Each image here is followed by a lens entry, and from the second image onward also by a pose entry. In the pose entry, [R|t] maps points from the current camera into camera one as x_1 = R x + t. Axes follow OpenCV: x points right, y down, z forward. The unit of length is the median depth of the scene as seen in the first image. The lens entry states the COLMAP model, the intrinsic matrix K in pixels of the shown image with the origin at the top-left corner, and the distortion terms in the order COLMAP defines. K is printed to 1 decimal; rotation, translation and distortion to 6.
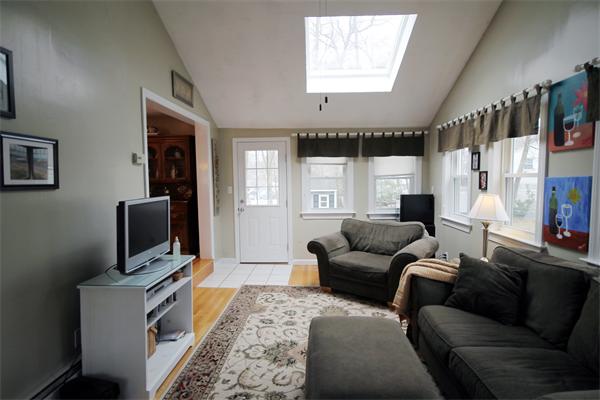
lens RADIAL K [[321.1, 0, 304.1], [0, 321.1, 197.6], [0, 0, 1]] dist [0.023015, -0.000023]
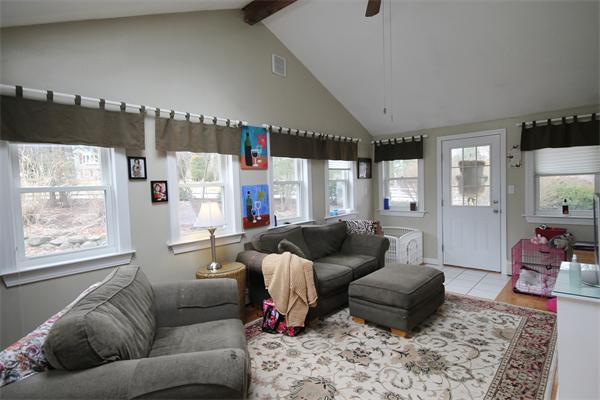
lens RADIAL K [[321.1, 0, 304.1], [0, 321.1, 197.6], [0, 0, 1]] dist [0.023015, -0.000023]
pose [[-0.770579, 0.009457, 0.637275, -0.428293], [0.081626, 0.993120, 0.083963, -0.112547], [-0.632096, 0.116718, -0.766049, 2.038200]]
